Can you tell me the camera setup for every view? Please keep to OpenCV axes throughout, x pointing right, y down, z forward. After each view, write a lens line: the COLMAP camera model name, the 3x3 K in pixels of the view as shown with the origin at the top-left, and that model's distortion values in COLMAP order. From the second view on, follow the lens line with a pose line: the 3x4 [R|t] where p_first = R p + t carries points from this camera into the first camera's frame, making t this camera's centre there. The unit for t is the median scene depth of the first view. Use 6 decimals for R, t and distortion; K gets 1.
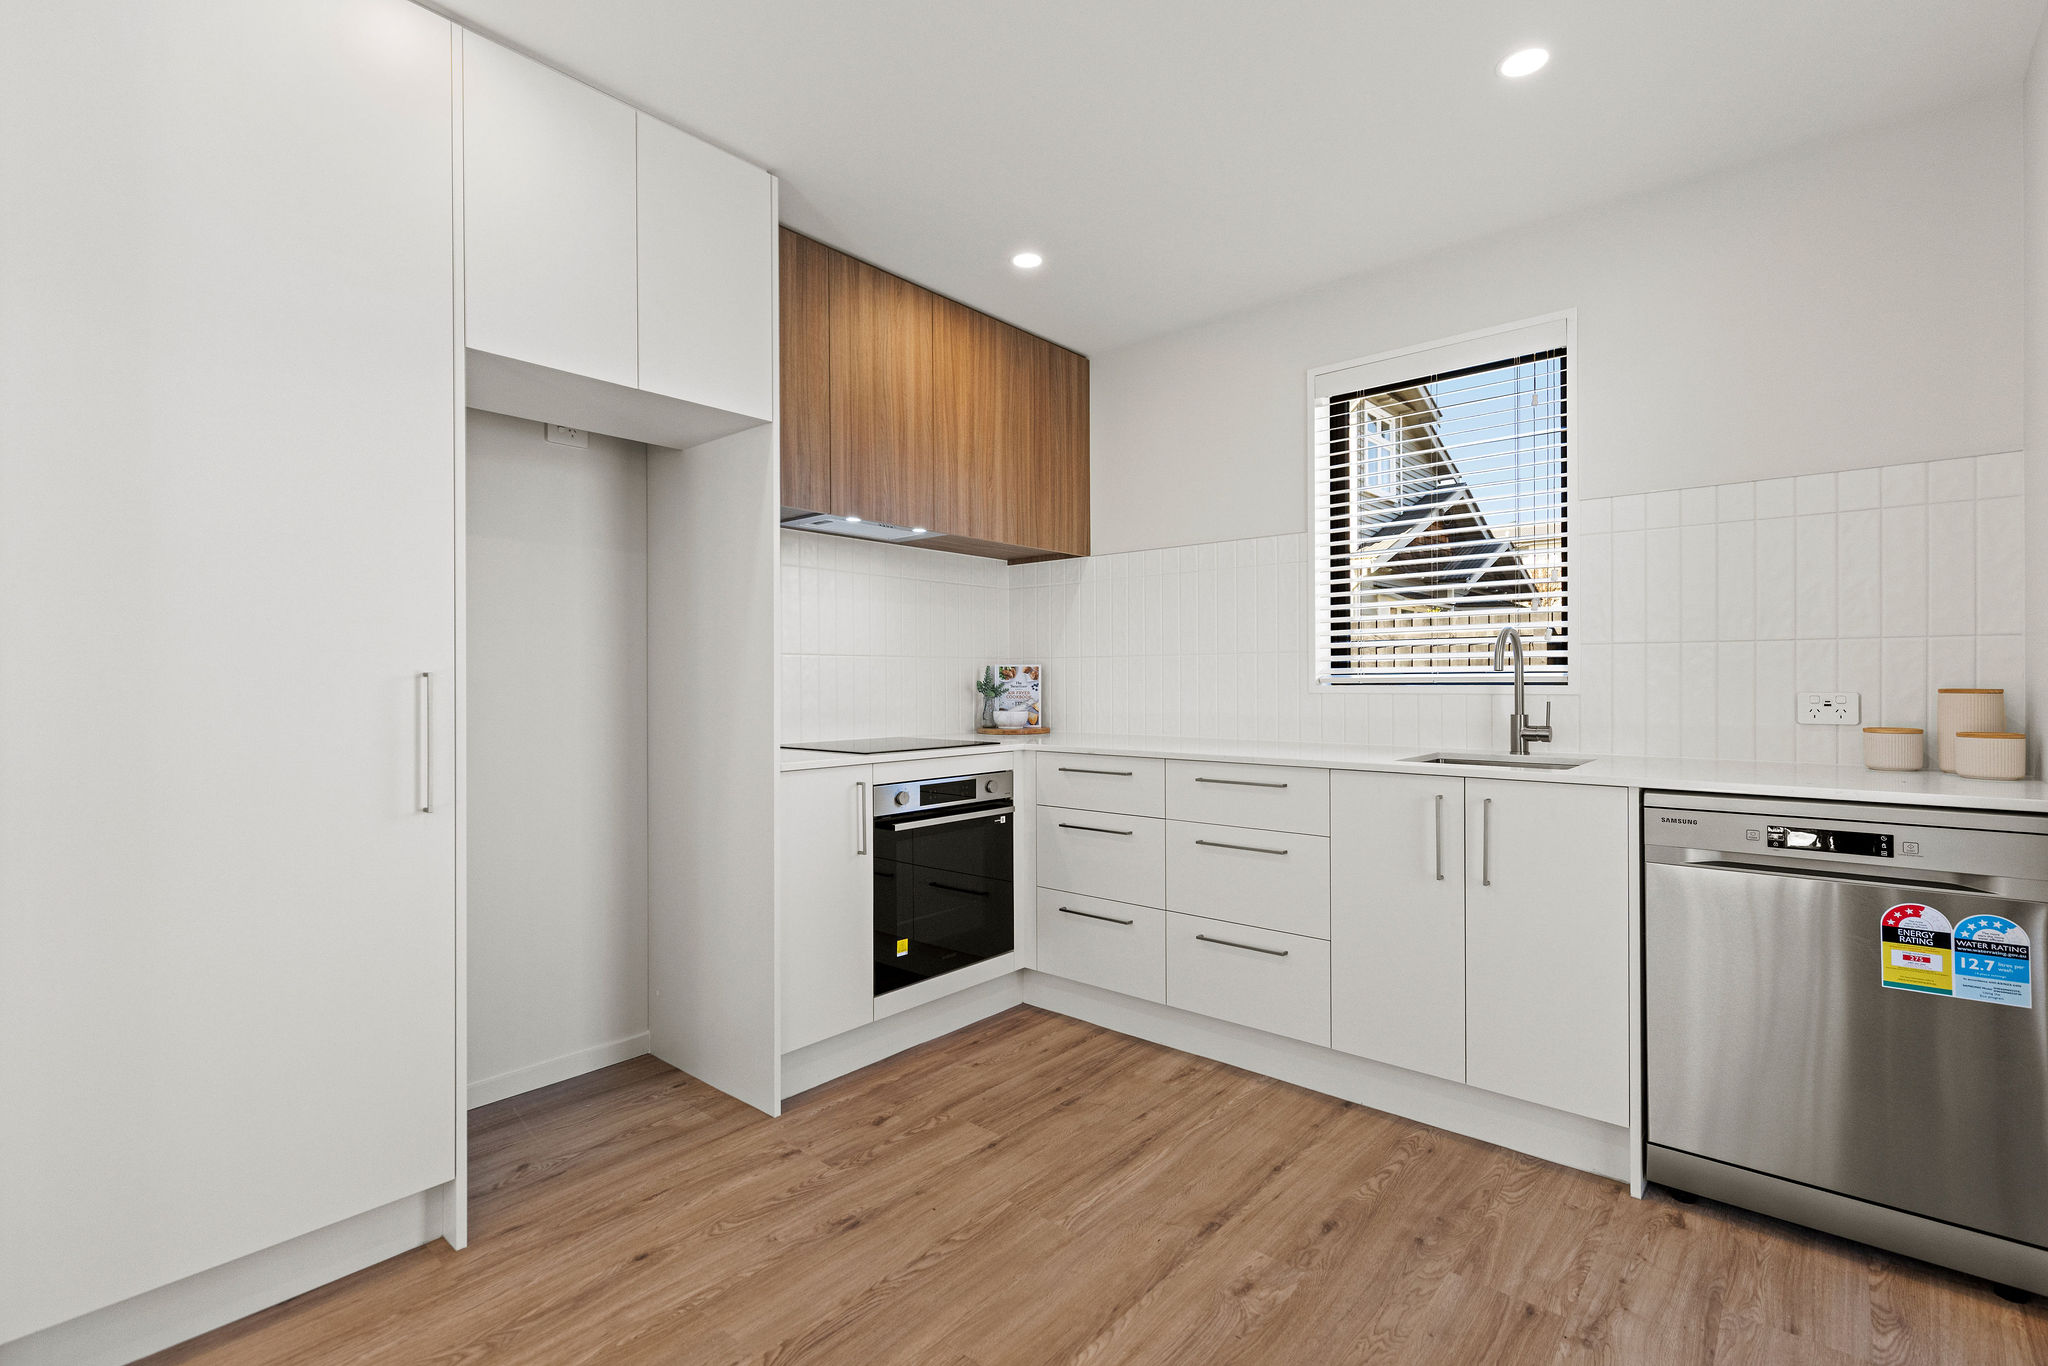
lens RADIAL K [[921.9, 0, 1017.7], [0, 921.9, 680.0], [0, 0, 1]] dist [0.003536, -0.000731]
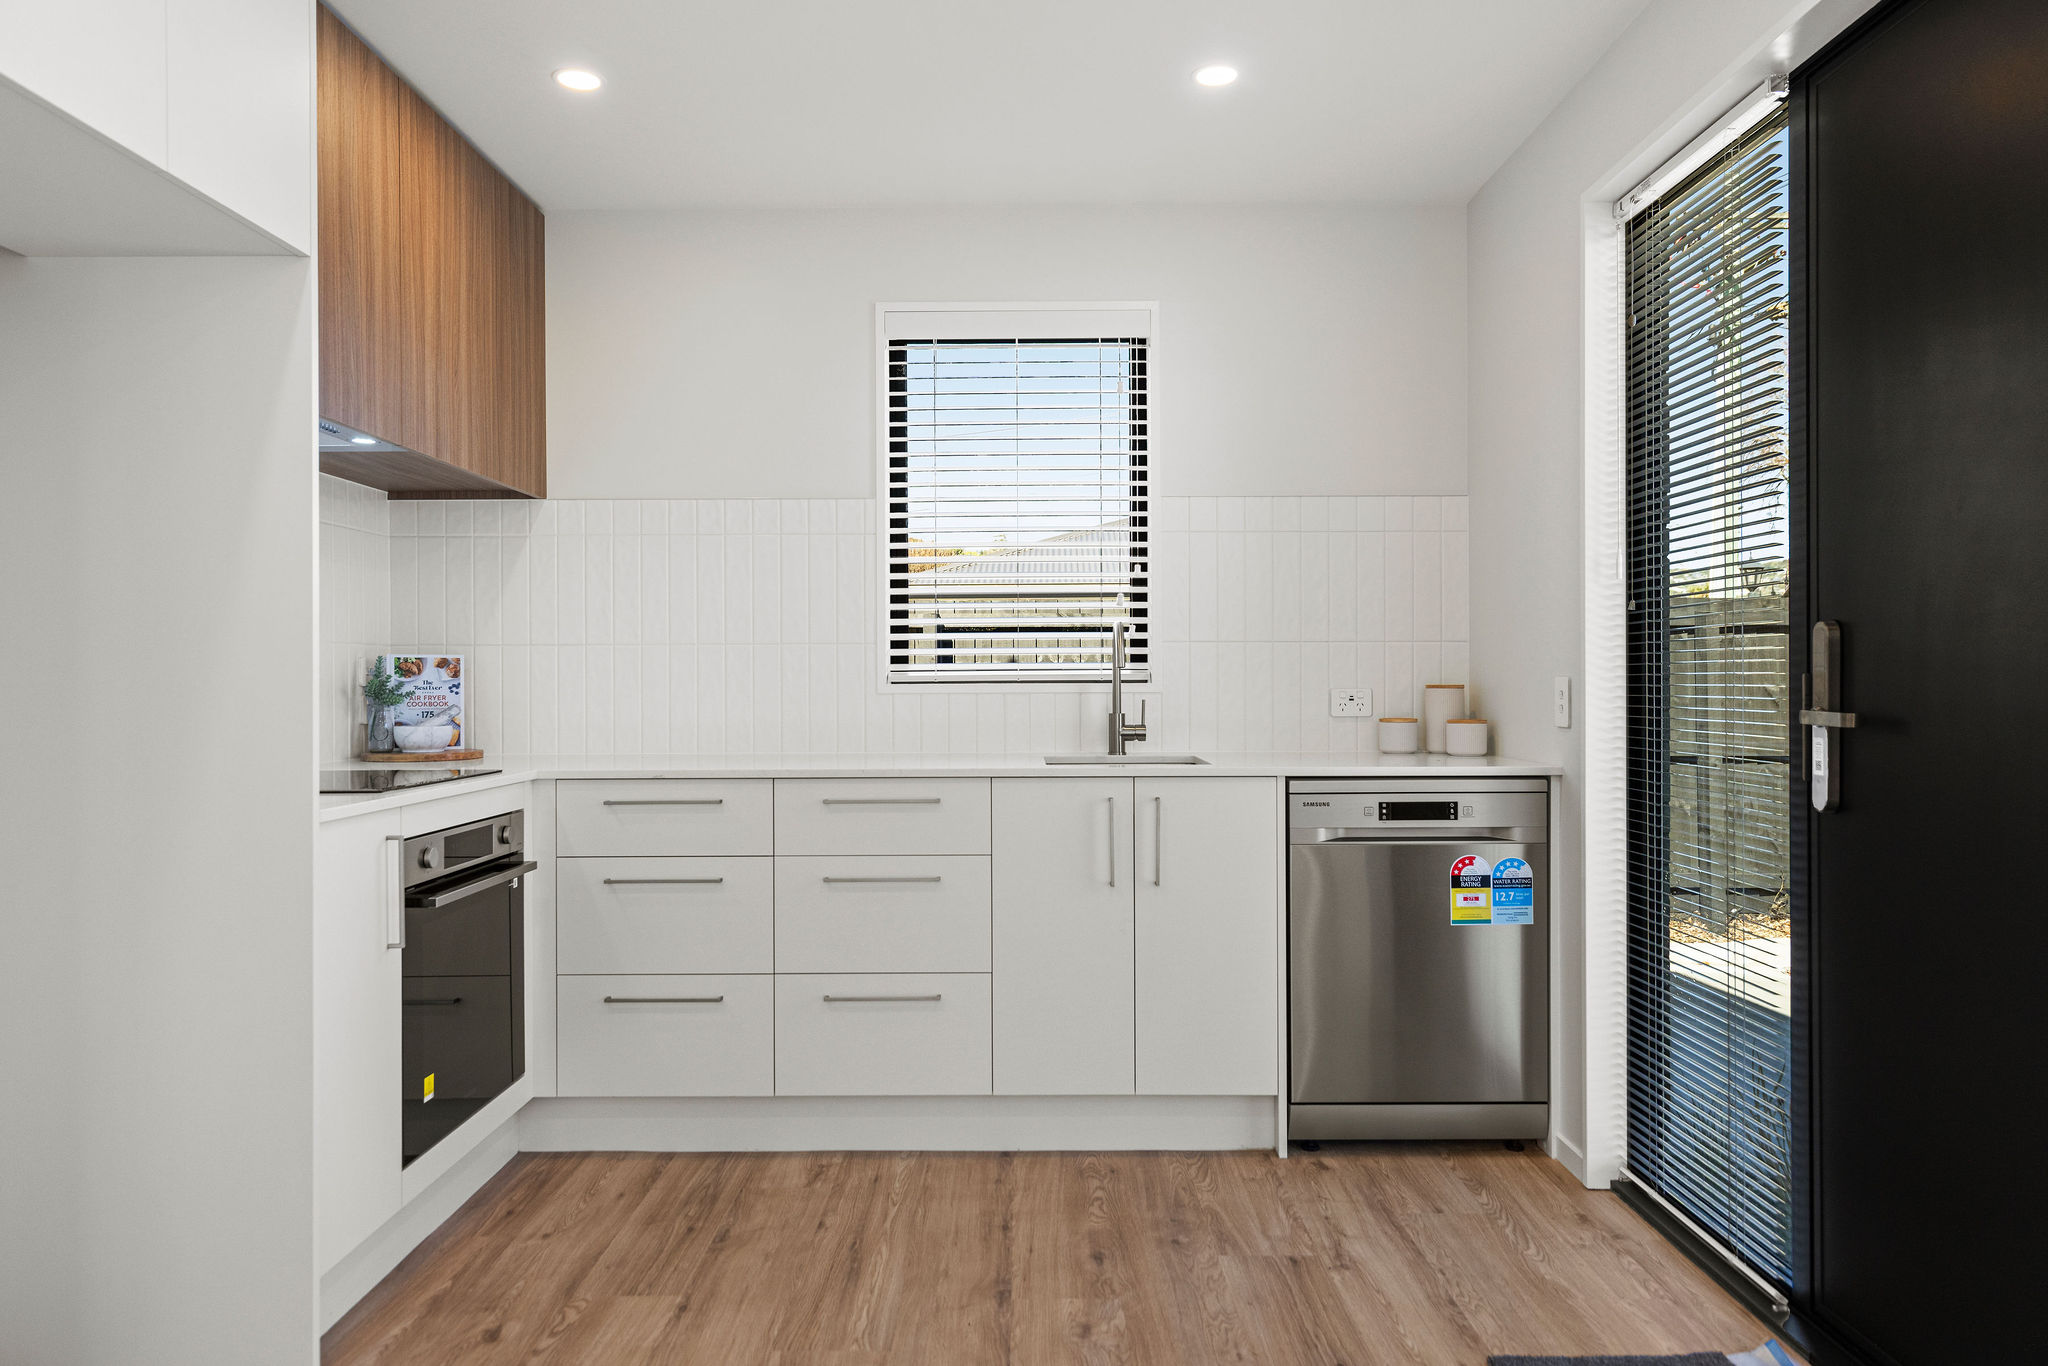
lens RADIAL K [[1351.0, 0, 992.8], [0, 1351.0, 677.2], [0, 0, 1]] dist [0.010281, -0.000858]
pose [[0.760645, 0.002396, 0.649164, -0.495194], [0.000615, 0.999990, -0.004412, 0.005844], [-0.649168, 0.003755, 0.760636, 0.015558]]
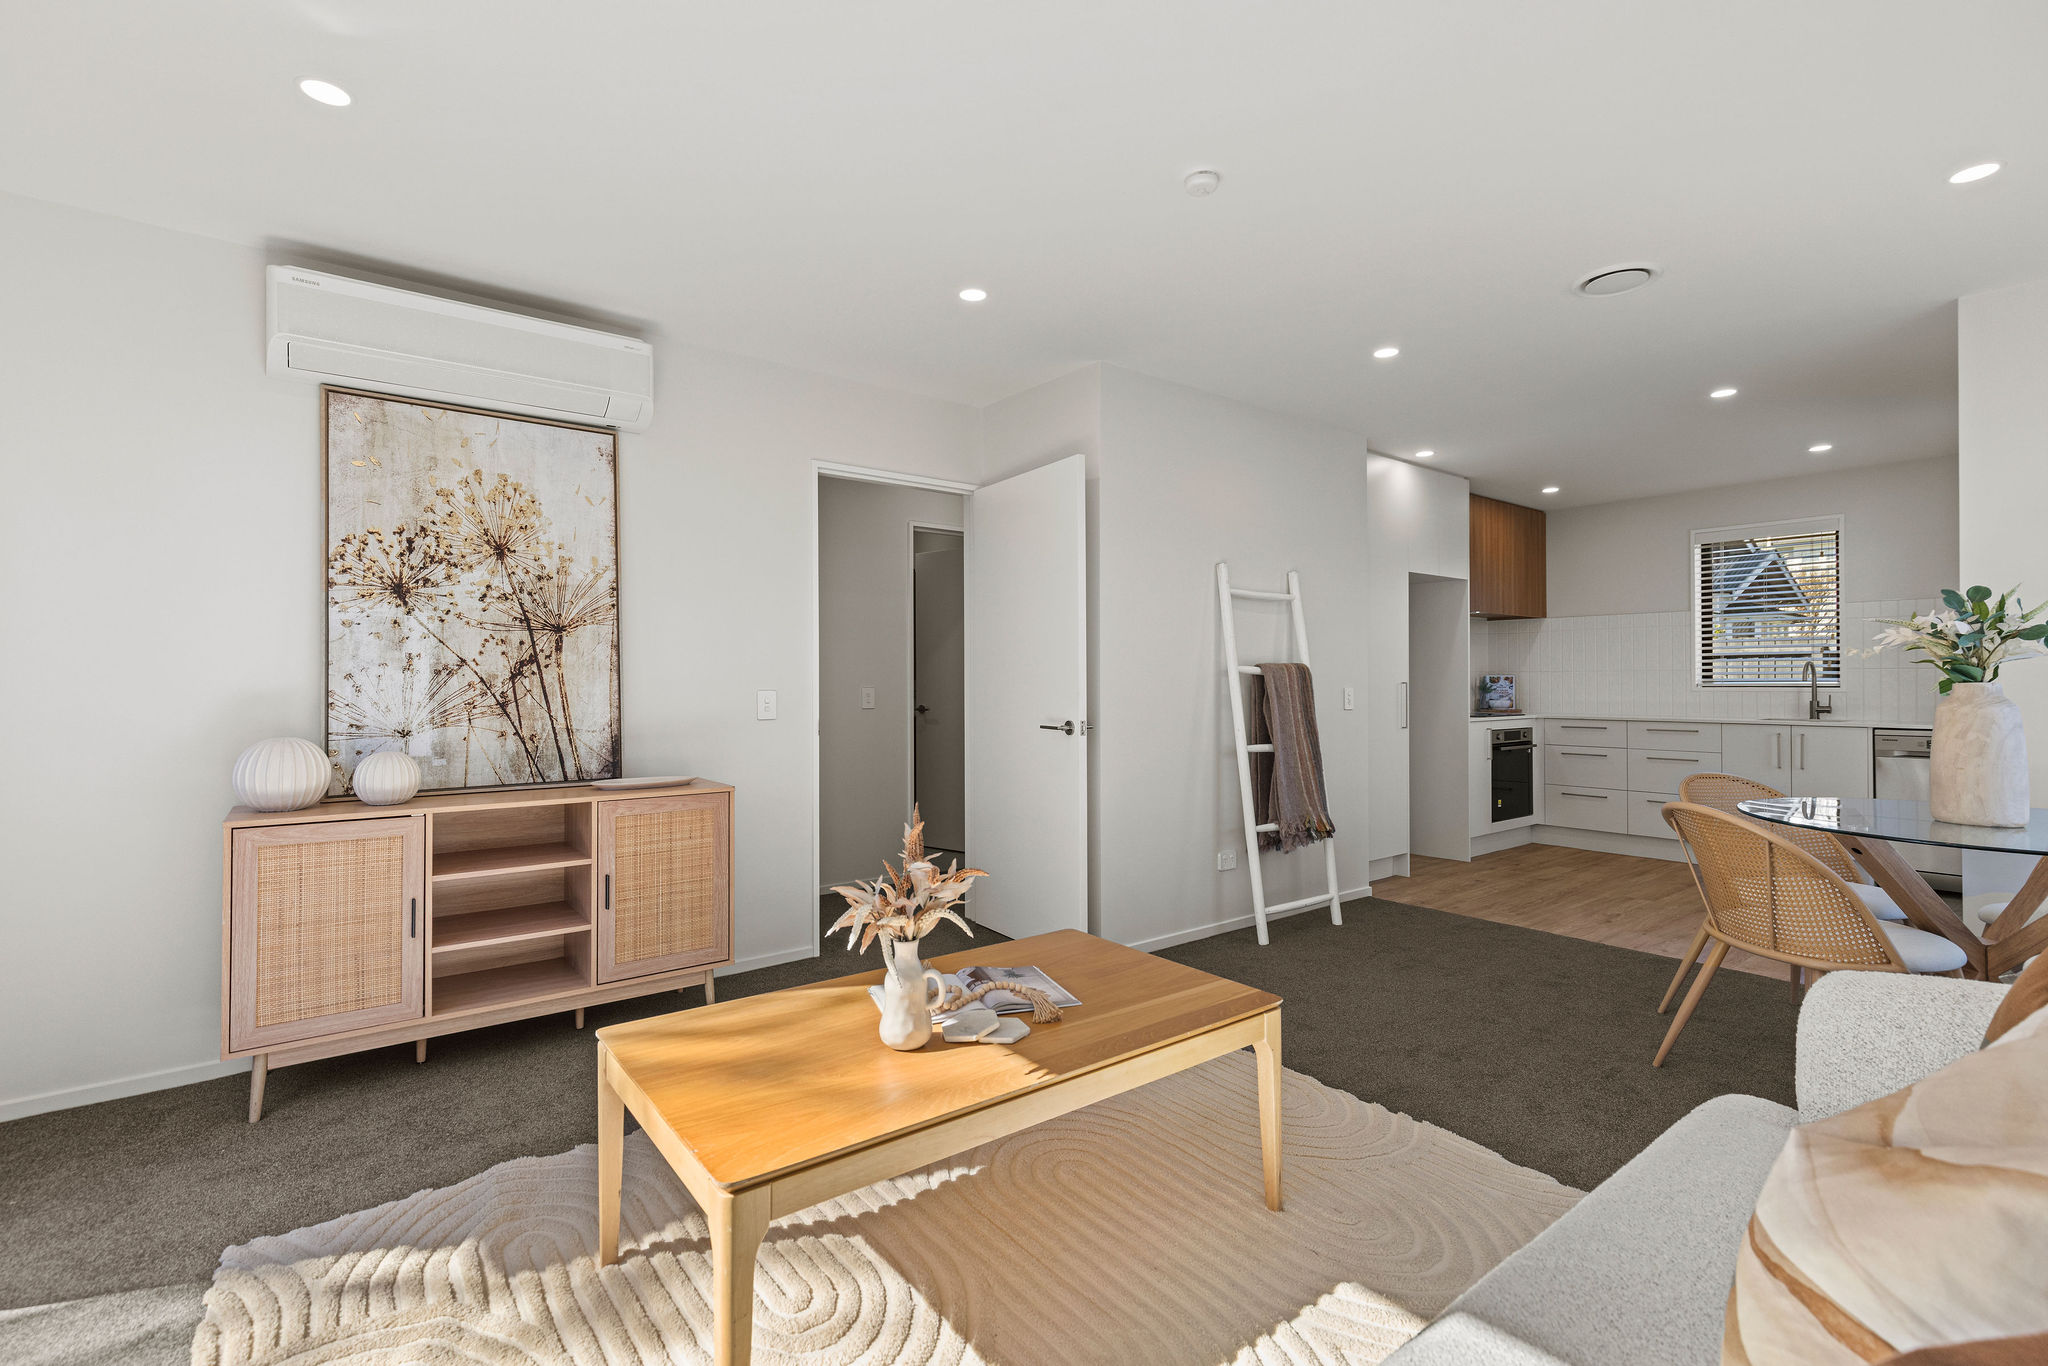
lens RADIAL K [[921.9, 0, 1017.7], [0, 921.9, 680.0], [0, 0, 1]] dist [0.003536, -0.000731]
pose [[0.983342, 0.001237, -0.181759, -0.974278], [-0.001145, 0.999999, 0.000612, -0.011855], [0.181759, -0.000394, 0.983343, -1.593427]]
